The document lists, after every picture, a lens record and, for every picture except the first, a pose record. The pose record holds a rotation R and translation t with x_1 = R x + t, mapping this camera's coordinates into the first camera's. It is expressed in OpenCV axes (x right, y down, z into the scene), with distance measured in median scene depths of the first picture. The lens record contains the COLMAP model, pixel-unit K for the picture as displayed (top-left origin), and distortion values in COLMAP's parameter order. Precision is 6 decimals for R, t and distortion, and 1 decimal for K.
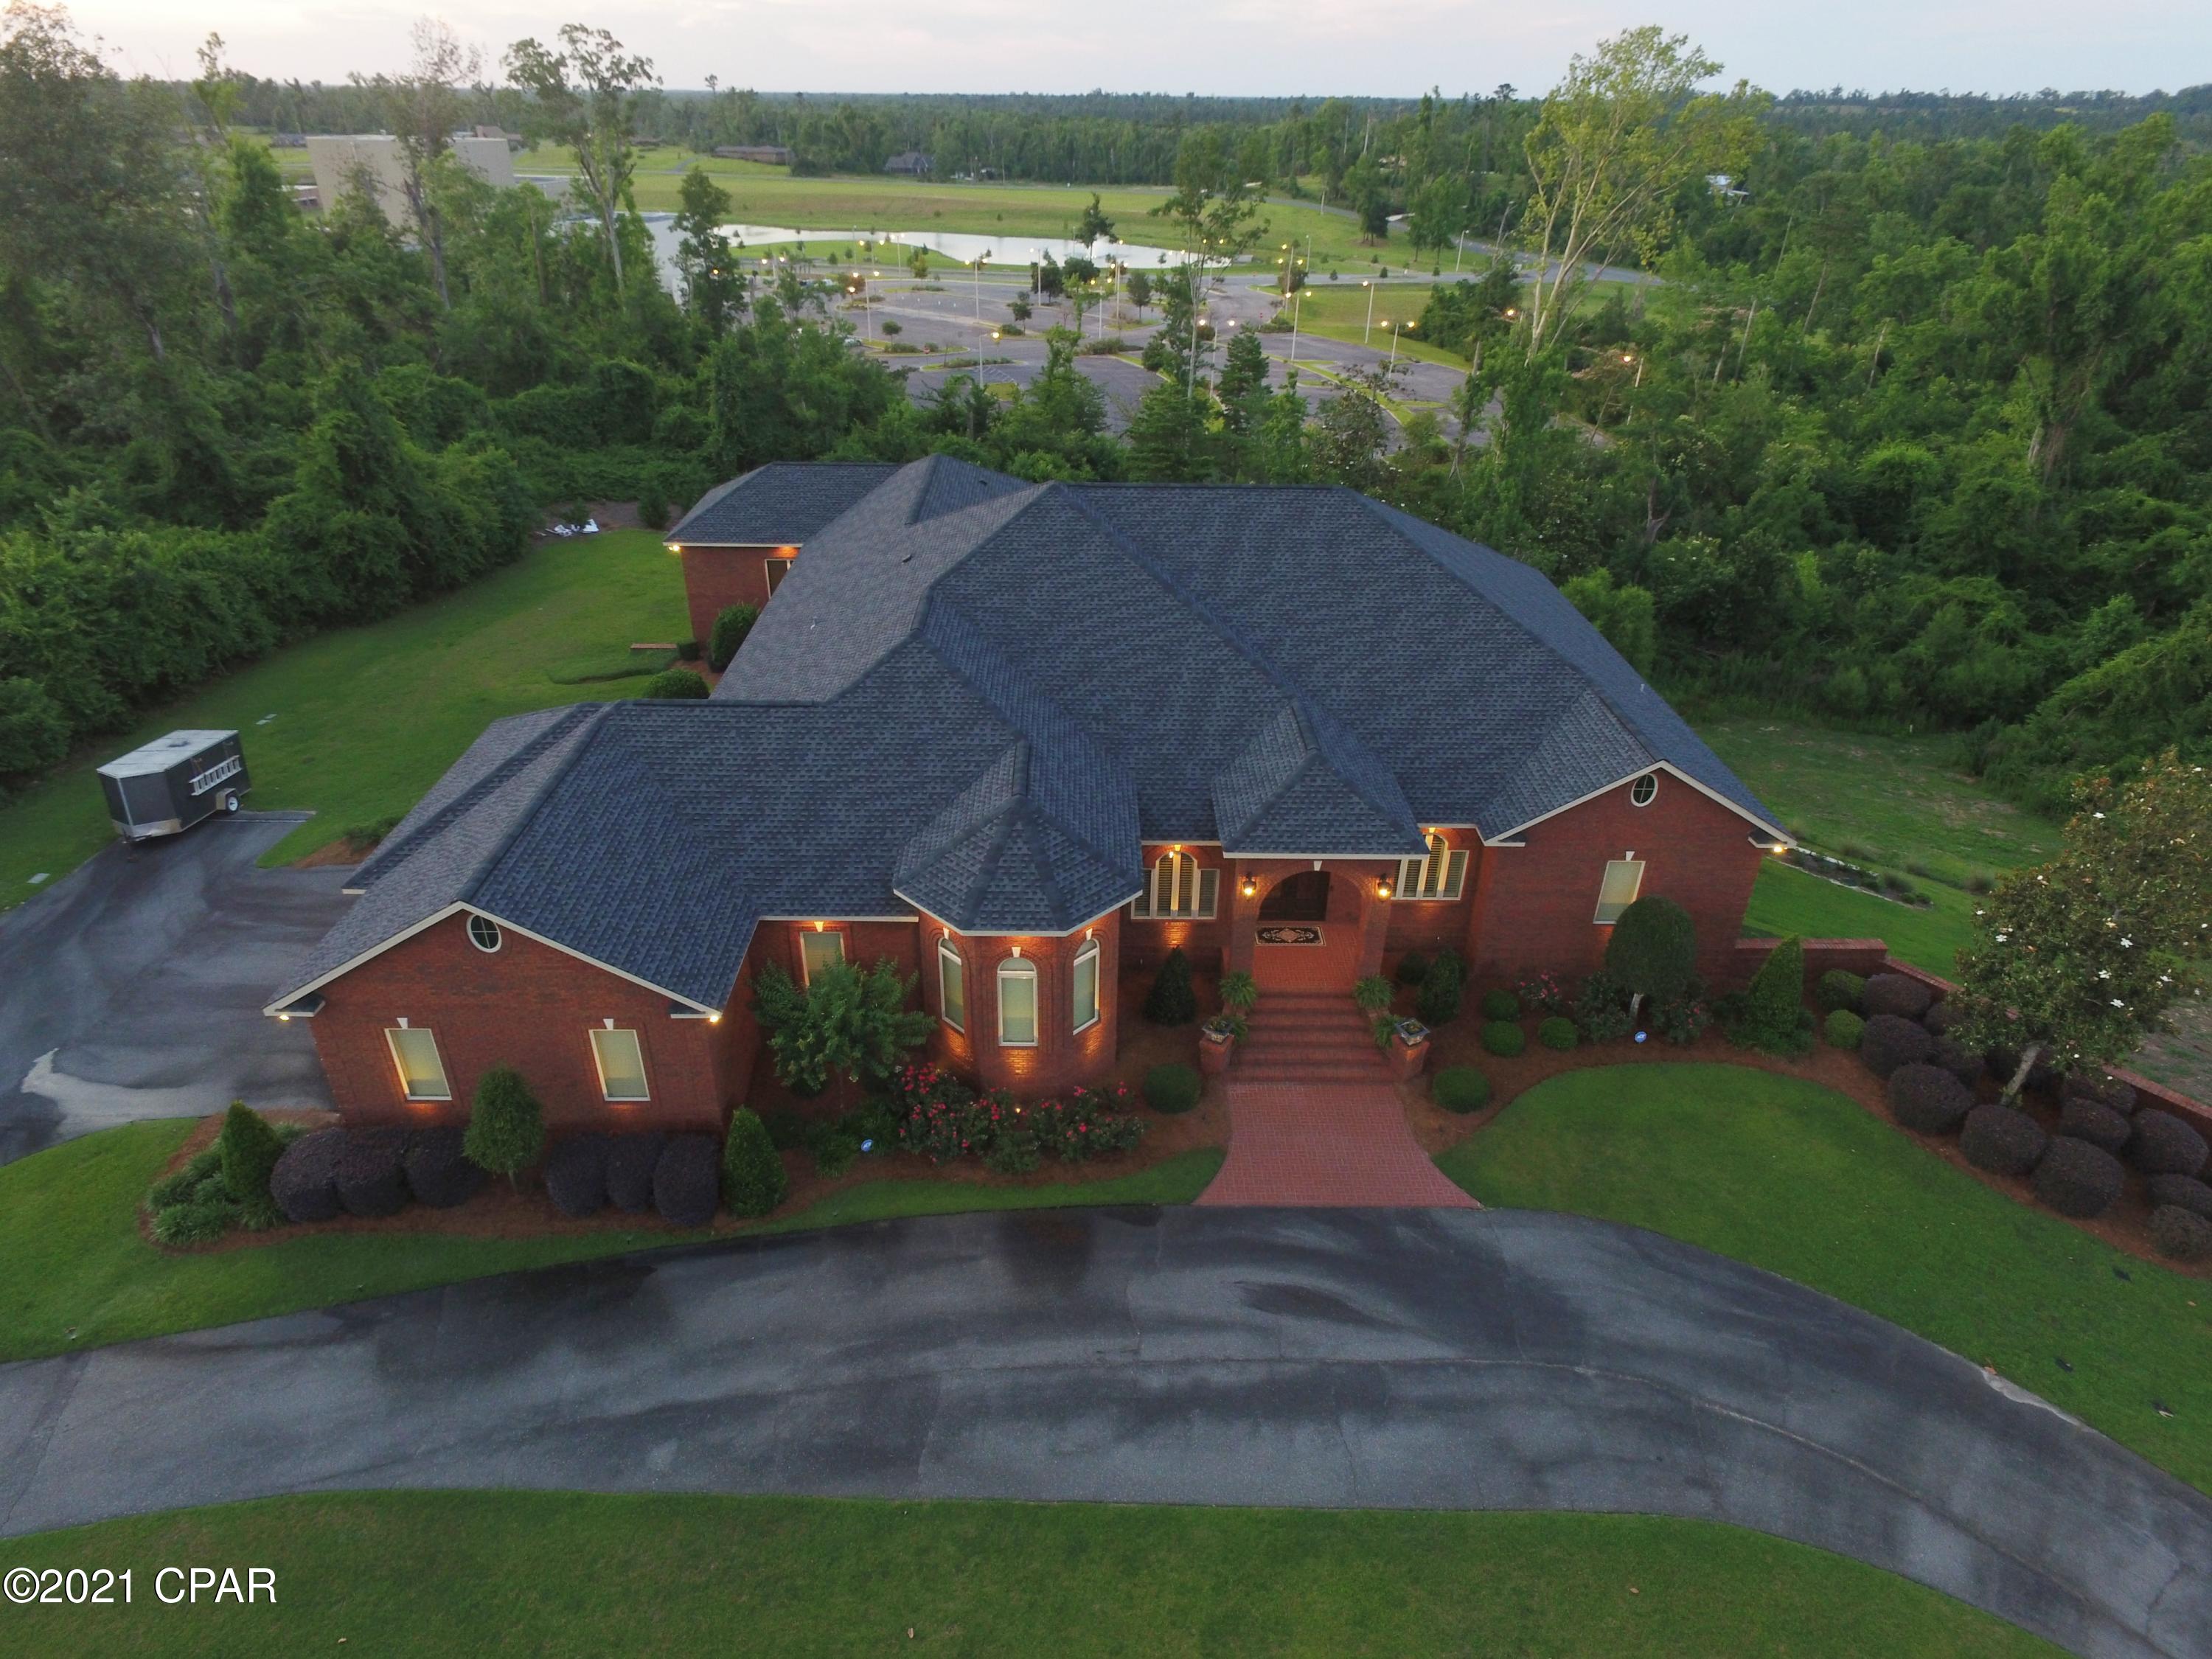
lens RADIAL K [[1304.1, 0, 1084.0], [0, 1304.1, 827.3], [0, 0, 1]] dist [-0.007346, 0.016524]
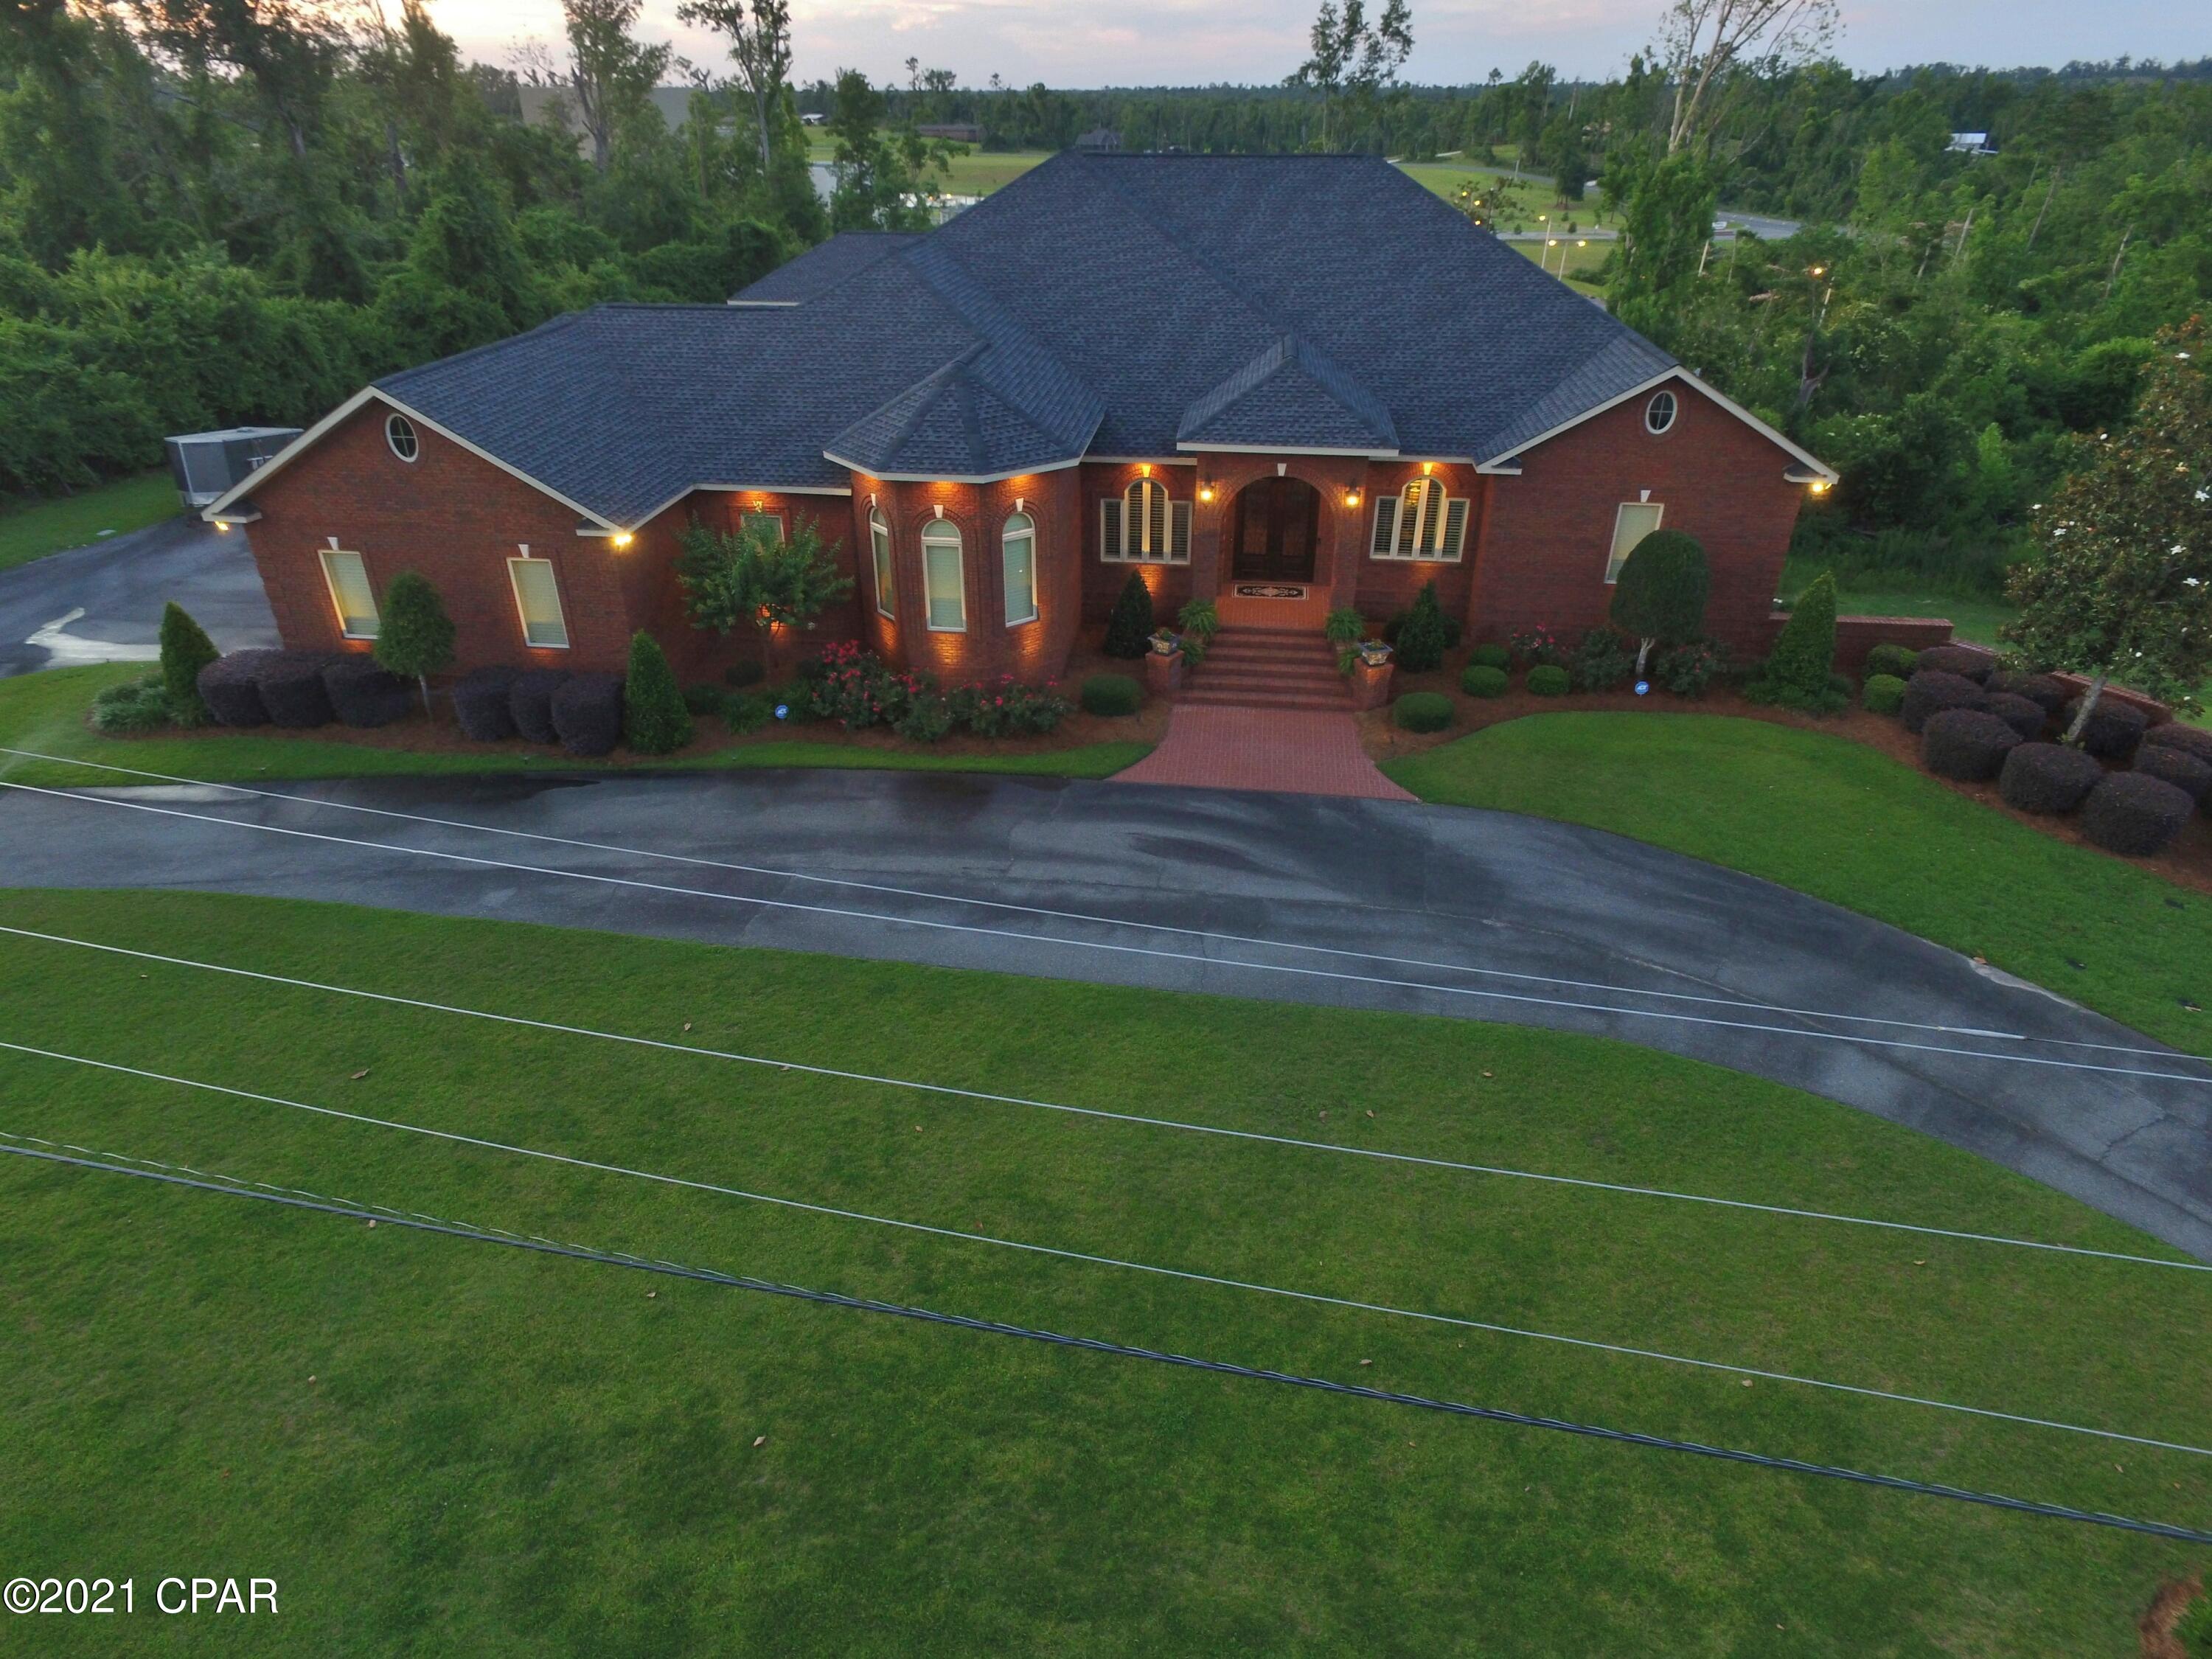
lens RADIAL K [[1304.1, 0, 1084.0], [0, 1304.1, 827.3], [0, 0, 1]] dist [-0.007346, 0.016524]
pose [[0.990591, 0.055430, -0.125131, 0.168939], [-0.055497, 0.998454, 0.002956, 0.288733], [0.125102, 0.004016, 0.992136, 0.056368]]
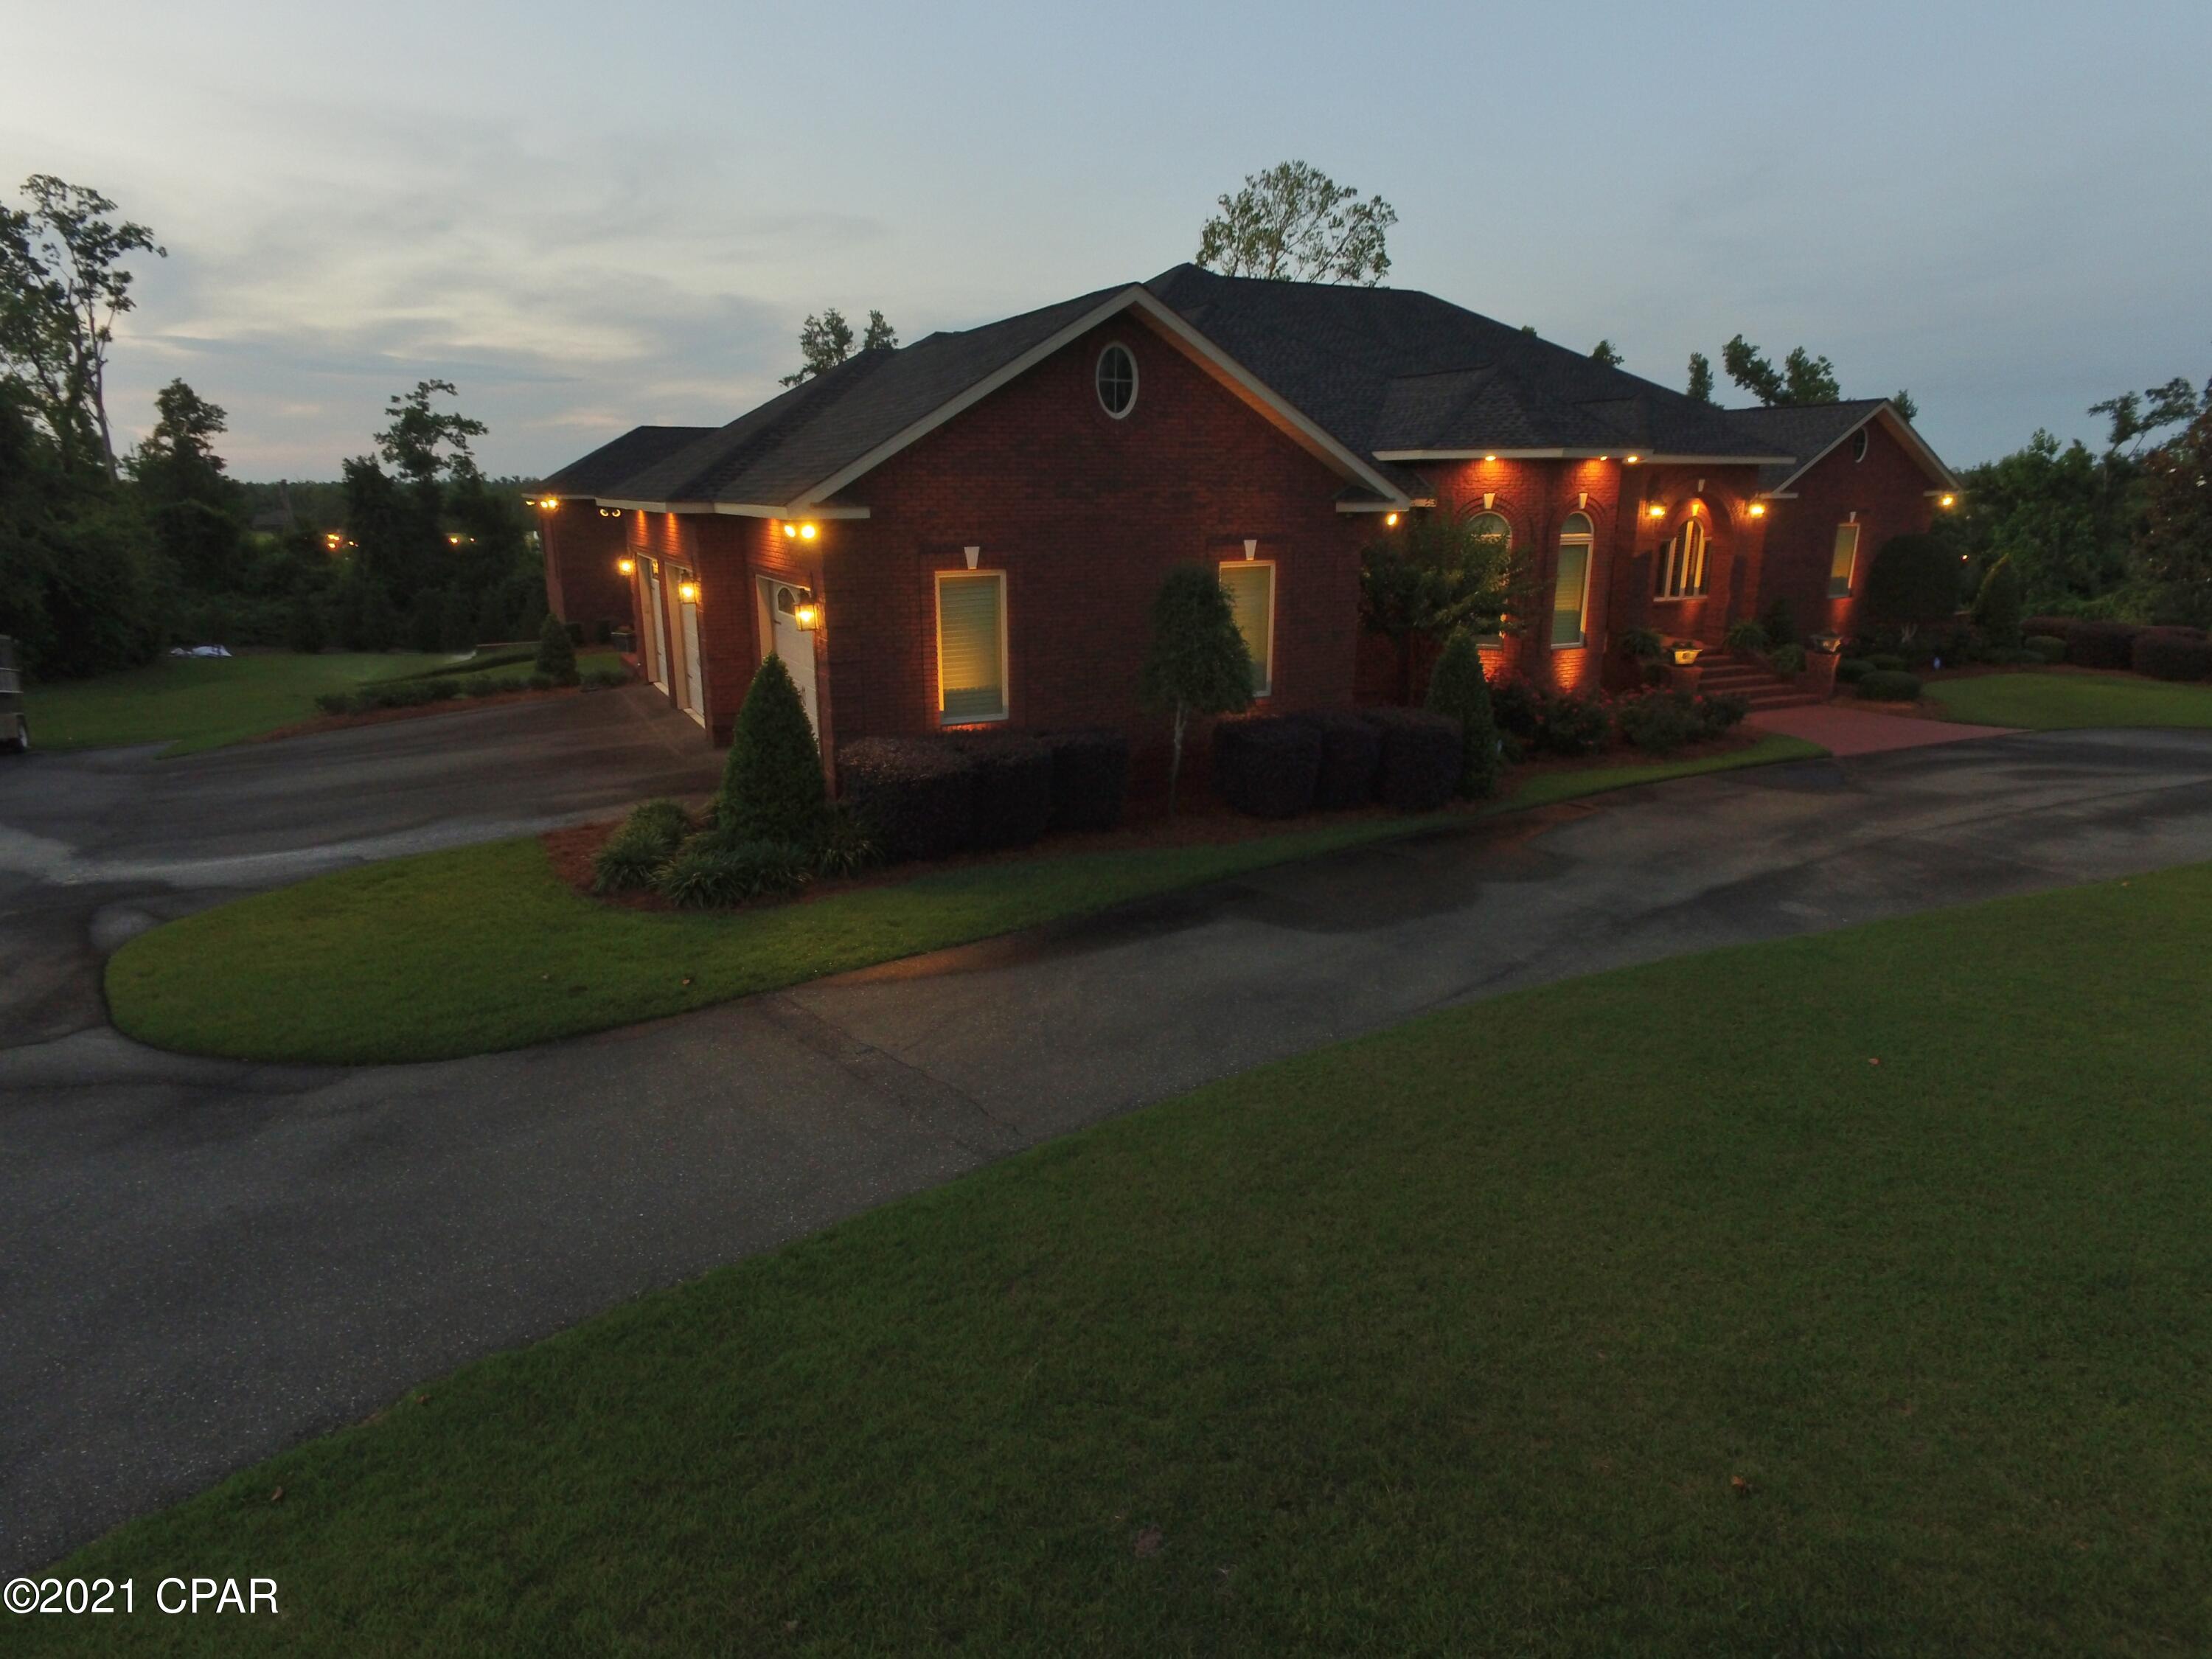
lens RADIAL K [[1304.1, 0, 1084.0], [0, 1304.1, 827.3], [0, 0, 1]] dist [-0.007346, 0.016524]
pose [[0.898196, -0.125064, 0.421429, -0.647450], [0.229402, 0.951138, -0.206666, 0.355596], [-0.374991, 0.282304, 0.882999, 0.401324]]
